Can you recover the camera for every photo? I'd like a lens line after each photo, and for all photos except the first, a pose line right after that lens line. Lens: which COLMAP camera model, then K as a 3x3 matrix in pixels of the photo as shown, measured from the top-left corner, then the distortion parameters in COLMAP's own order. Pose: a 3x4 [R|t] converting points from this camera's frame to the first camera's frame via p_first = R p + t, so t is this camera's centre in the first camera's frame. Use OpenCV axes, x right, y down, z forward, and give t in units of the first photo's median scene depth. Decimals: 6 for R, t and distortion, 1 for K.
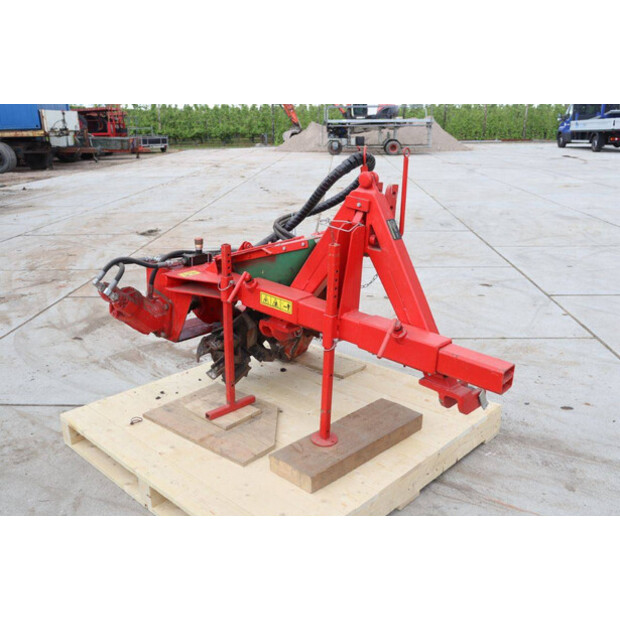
lens RADIAL K [[588.3, 0, 310.0], [0, 588.3, 310.0], [0, 0, 1]] dist [-0.000343, 0.006211]
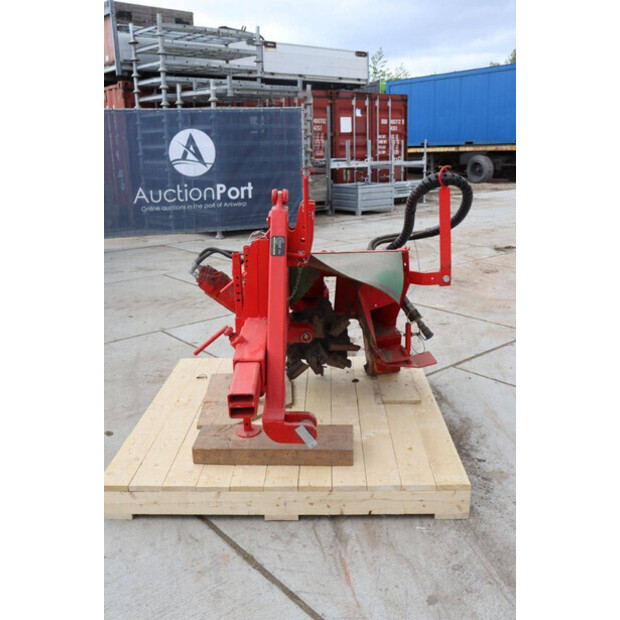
lens RADIAL K [[588.3, 0, 310.0], [0, 588.3, 310.0], [0, 0, 1]] dist [-0.000343, 0.006211]
pose [[0.677940, 0.204601, -0.706070, 0.227459], [-0.219756, 0.972972, 0.070941, -0.027952], [0.701501, 0.107069, 0.704579, 0.078276]]
